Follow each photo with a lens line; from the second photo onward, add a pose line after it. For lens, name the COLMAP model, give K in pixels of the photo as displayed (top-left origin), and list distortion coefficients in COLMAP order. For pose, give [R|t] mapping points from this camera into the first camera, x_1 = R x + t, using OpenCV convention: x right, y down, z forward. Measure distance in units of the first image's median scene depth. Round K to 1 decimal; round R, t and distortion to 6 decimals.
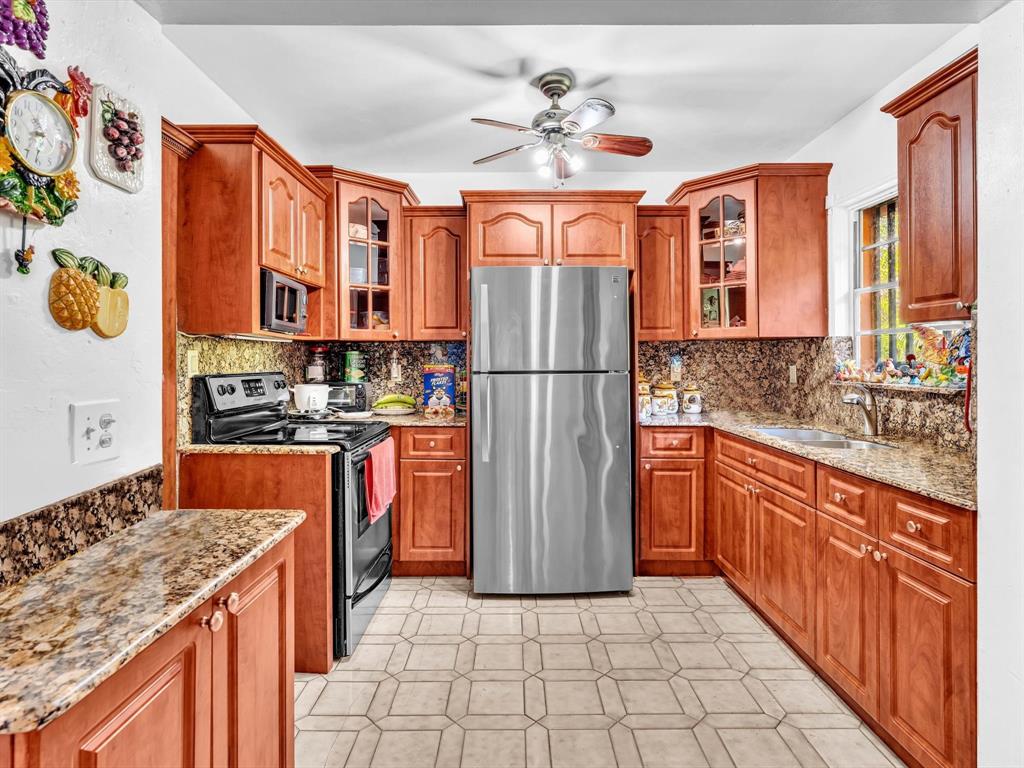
lens RADIAL K [[538.0, 0, 510.7], [0, 538.0, 356.2], [0, 0, 1]] dist [-0.007440, 0.003437]
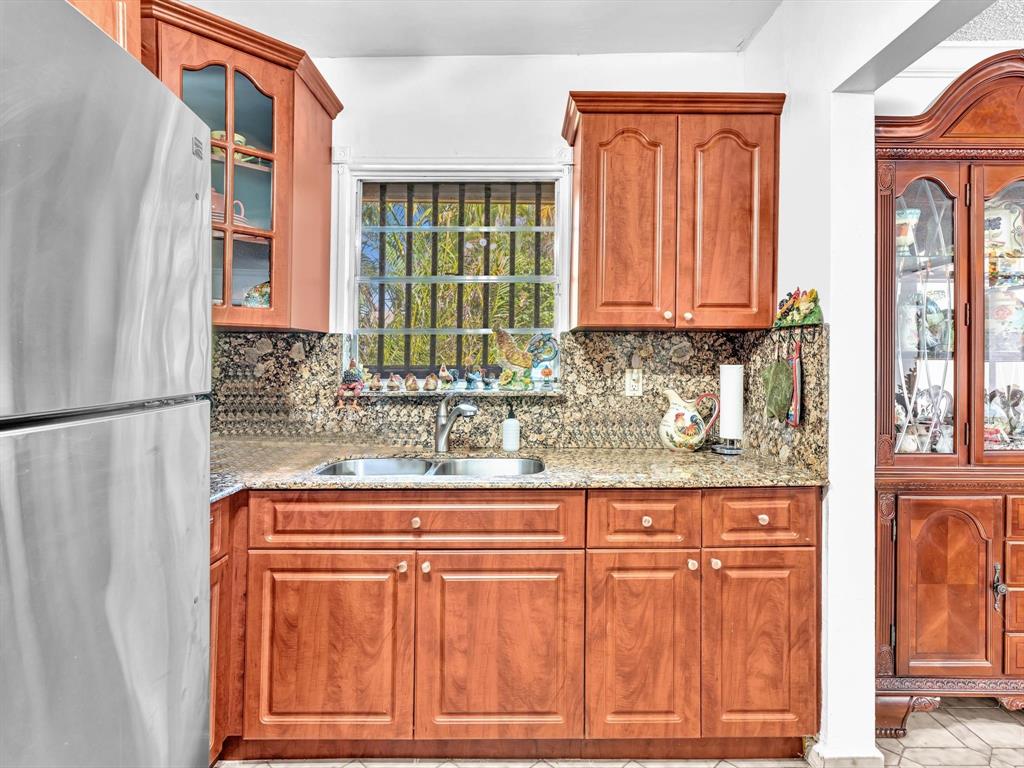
lens RADIAL K [[538.0, 0, 502.5], [0, 538.0, 365.1], [0, 0, 1]] dist [-0.007440, 0.003437]
pose [[0.011567, -0.003298, 0.999928, -0.174962], [-0.004656, 0.999984, 0.003352, 0.005002], [-0.999922, -0.004694, 0.011551, 0.812032]]
